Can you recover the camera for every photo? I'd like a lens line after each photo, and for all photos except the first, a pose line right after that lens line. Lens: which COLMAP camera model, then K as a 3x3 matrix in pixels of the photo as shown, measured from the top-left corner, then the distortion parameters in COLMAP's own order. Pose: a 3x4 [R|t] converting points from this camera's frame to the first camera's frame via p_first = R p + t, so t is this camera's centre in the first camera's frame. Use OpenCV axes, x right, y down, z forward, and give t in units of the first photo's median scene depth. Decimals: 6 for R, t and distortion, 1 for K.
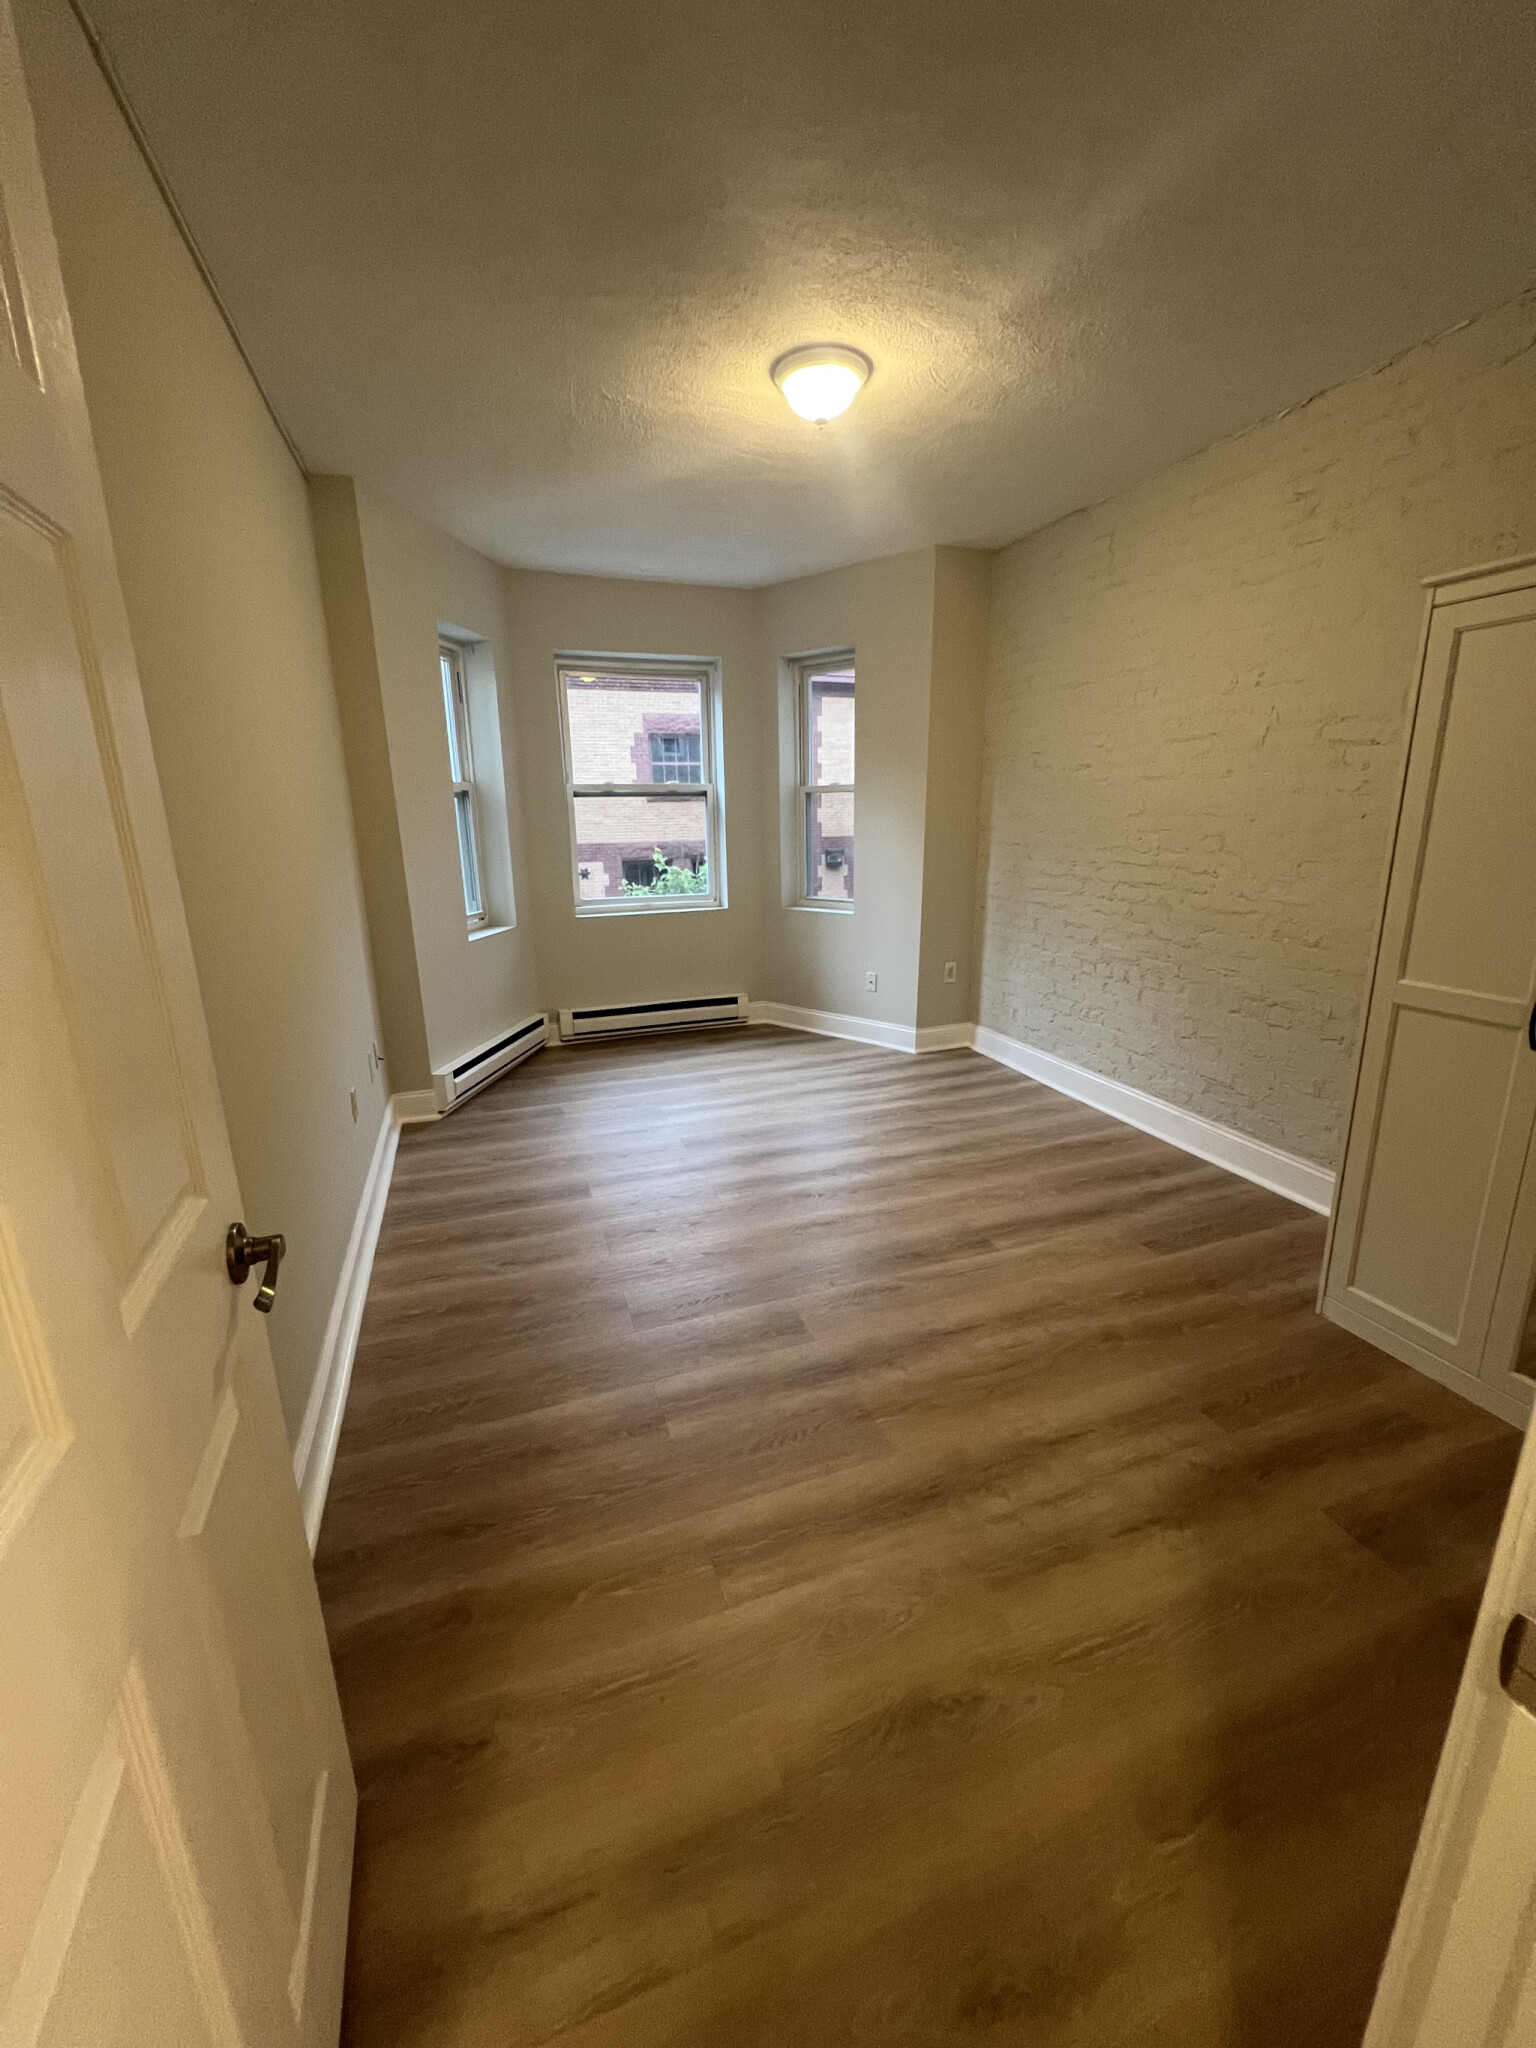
lens RADIAL K [[837.8, 0, 773.0], [0, 837.8, 1028.7], [0, 0, 1]] dist [-0.036928, -0.000055]
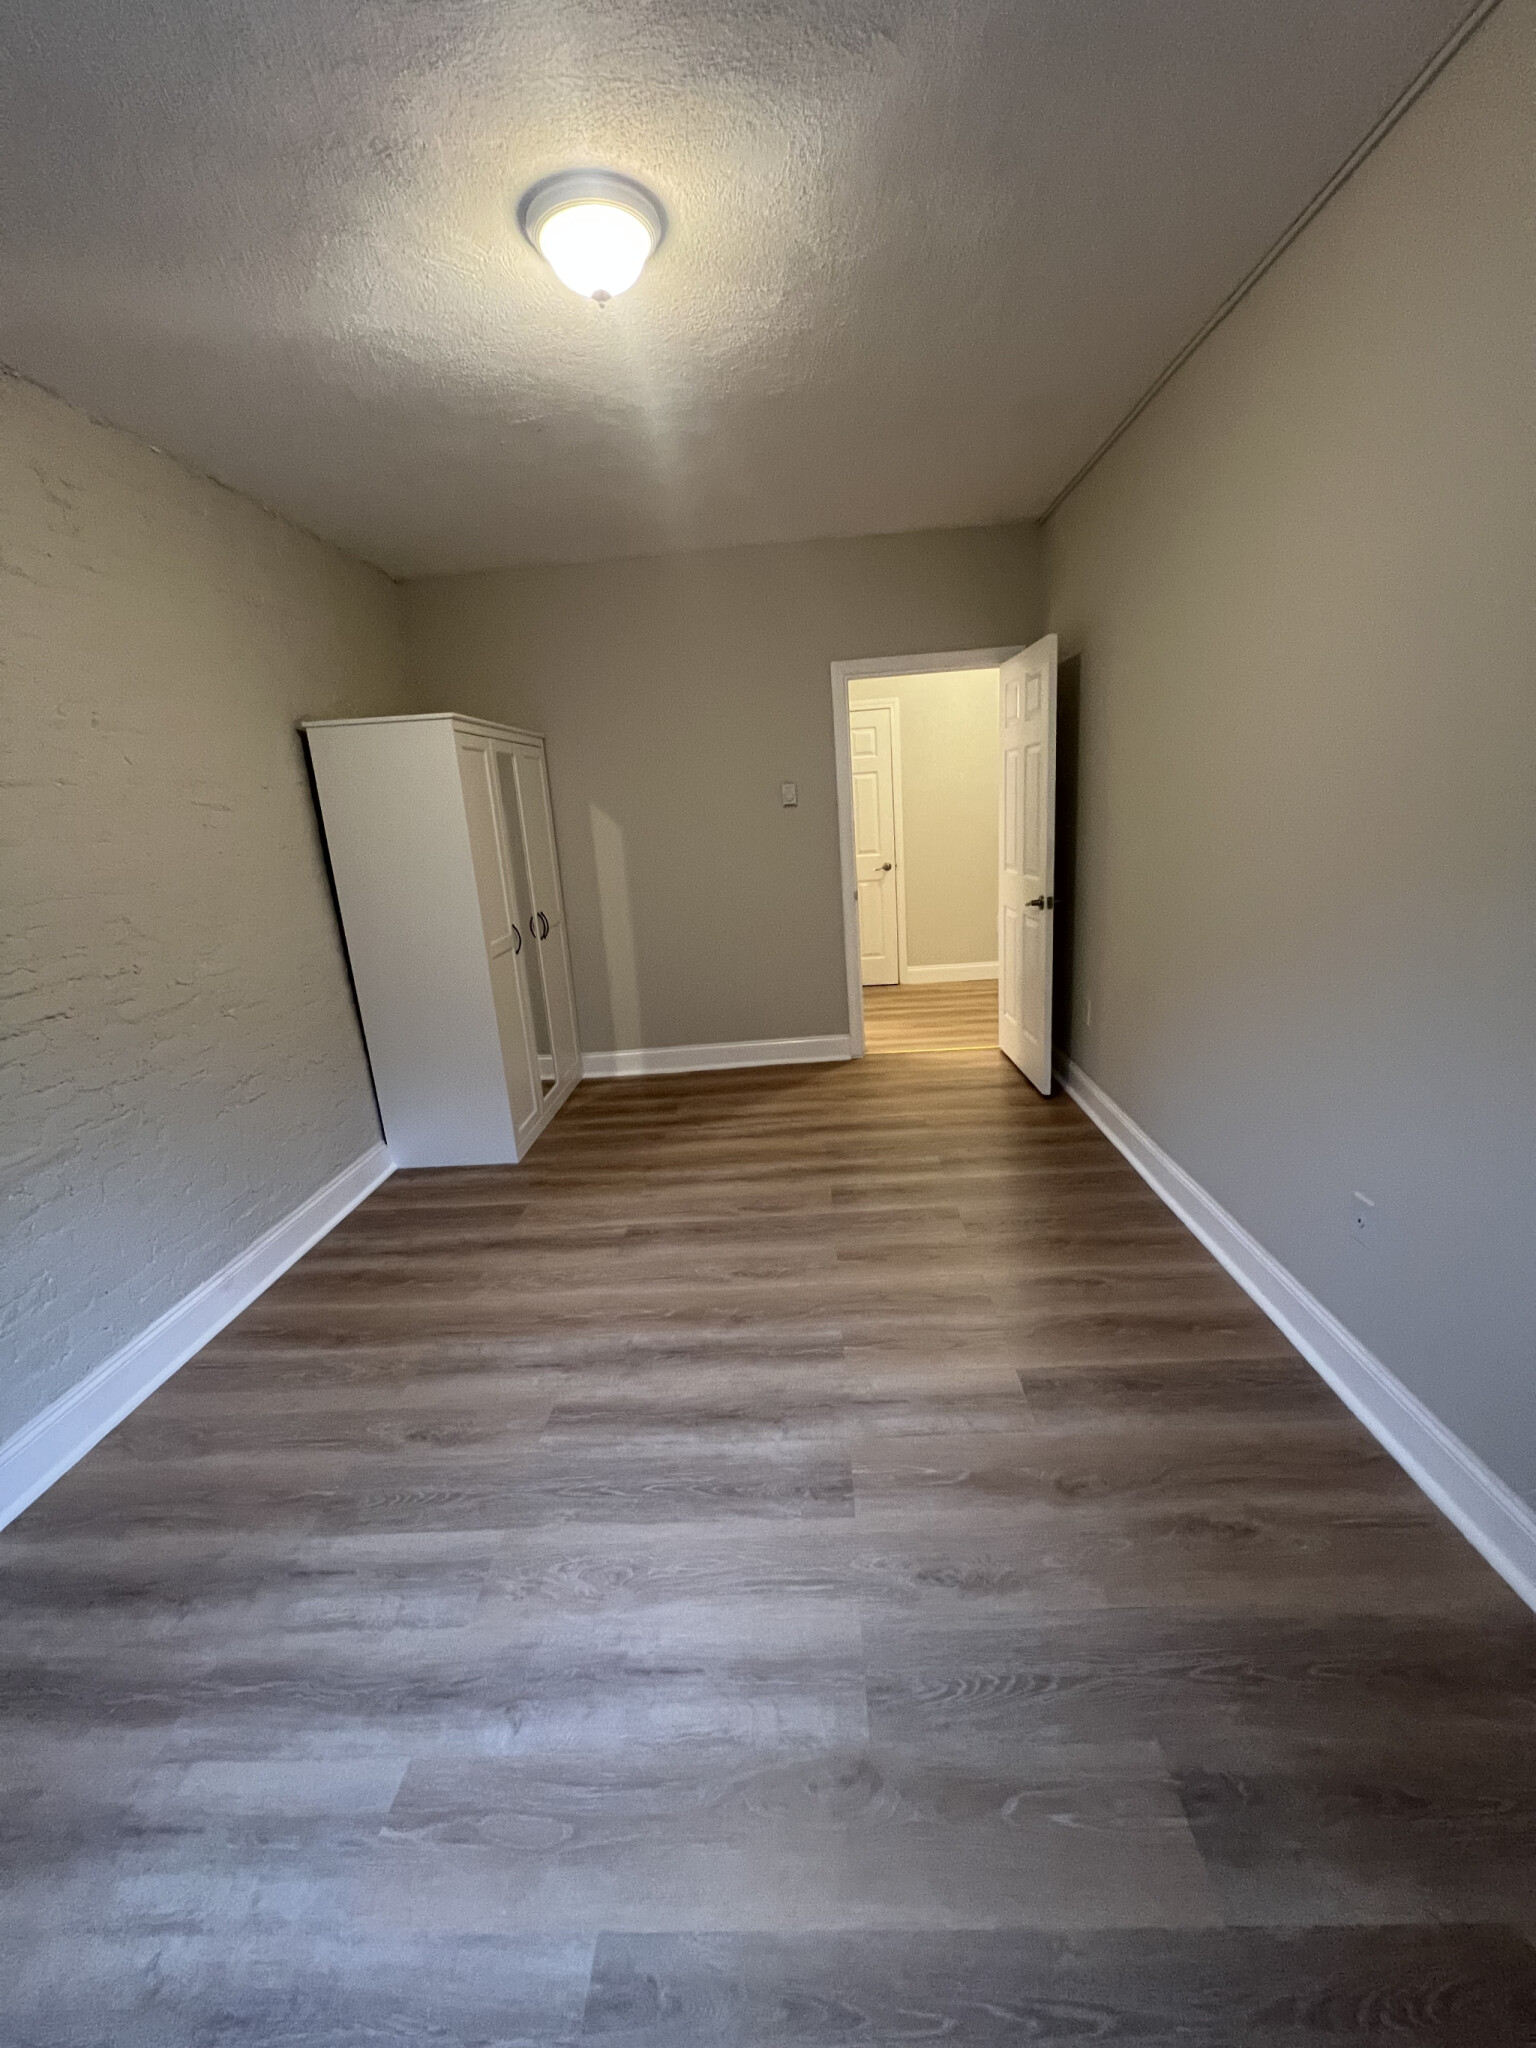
lens RADIAL K [[837.8, 0, 773.0], [0, 837.8, 1028.7], [0, 0, 1]] dist [-0.036928, -0.000055]
pose [[-0.926547, -0.016787, 0.375805, -0.313020], [0.175317, 0.864610, 0.470865, -0.441410], [-0.332829, 0.502164, -0.798158, 1.622360]]
